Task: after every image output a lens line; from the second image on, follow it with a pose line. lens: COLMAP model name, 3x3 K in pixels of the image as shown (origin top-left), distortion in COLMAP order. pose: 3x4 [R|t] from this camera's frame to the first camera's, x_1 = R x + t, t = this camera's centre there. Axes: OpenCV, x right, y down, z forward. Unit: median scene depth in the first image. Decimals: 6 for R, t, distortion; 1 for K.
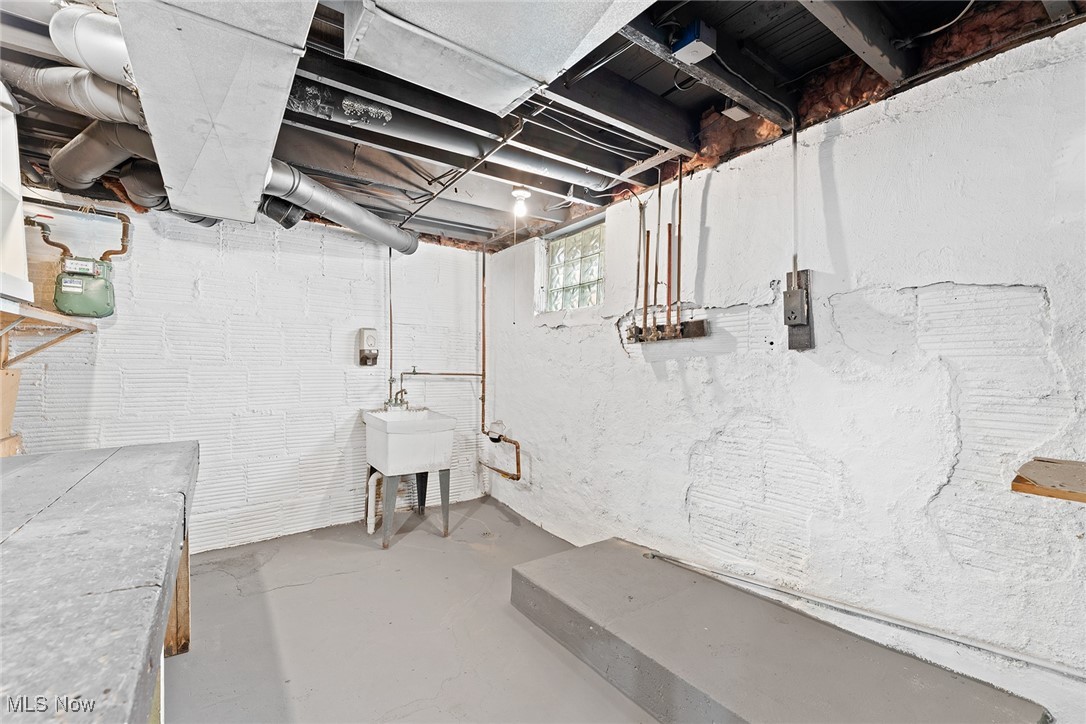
lens RADIAL K [[441.7, 0, 541.8], [0, 441.7, 366.8], [0, 0, 1]] dist [-0.003097, -0.000185]
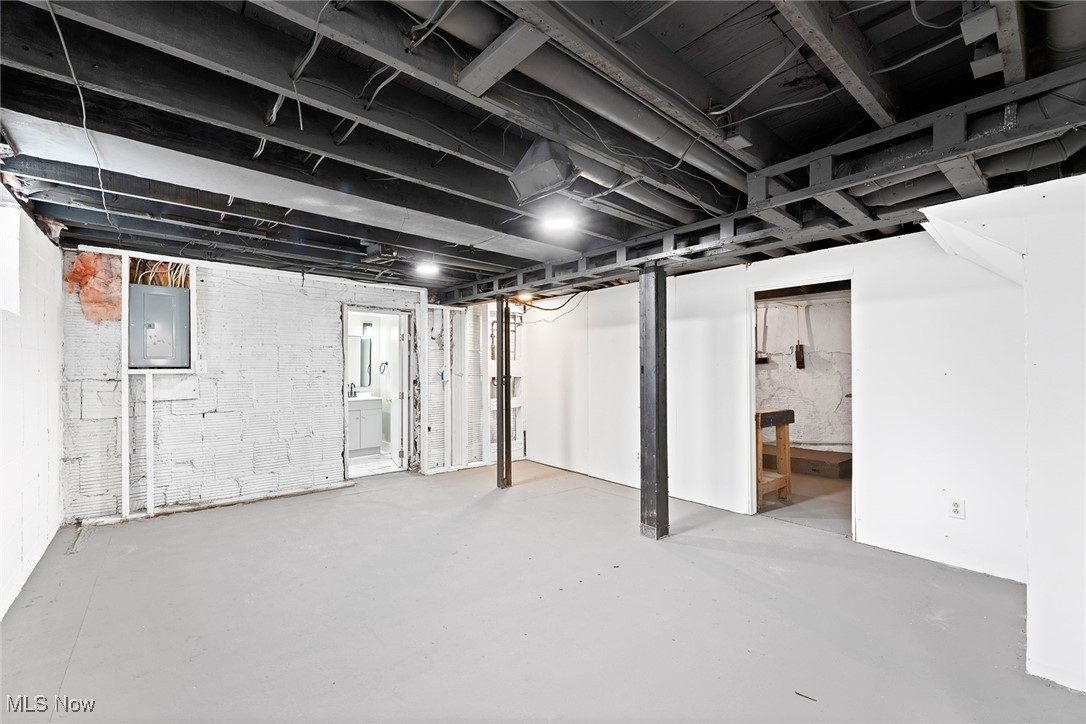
lens RADIAL K [[441.7, 0, 543.2], [0, 441.7, 364.3], [0, 0, 1]] dist [-0.003097, -0.000185]
pose [[0.993012, -0.003322, 0.117966, -1.701715], [0.004756, 0.999918, -0.011873, -0.039718], [-0.117917, 0.012351, 0.992947, -2.036828]]
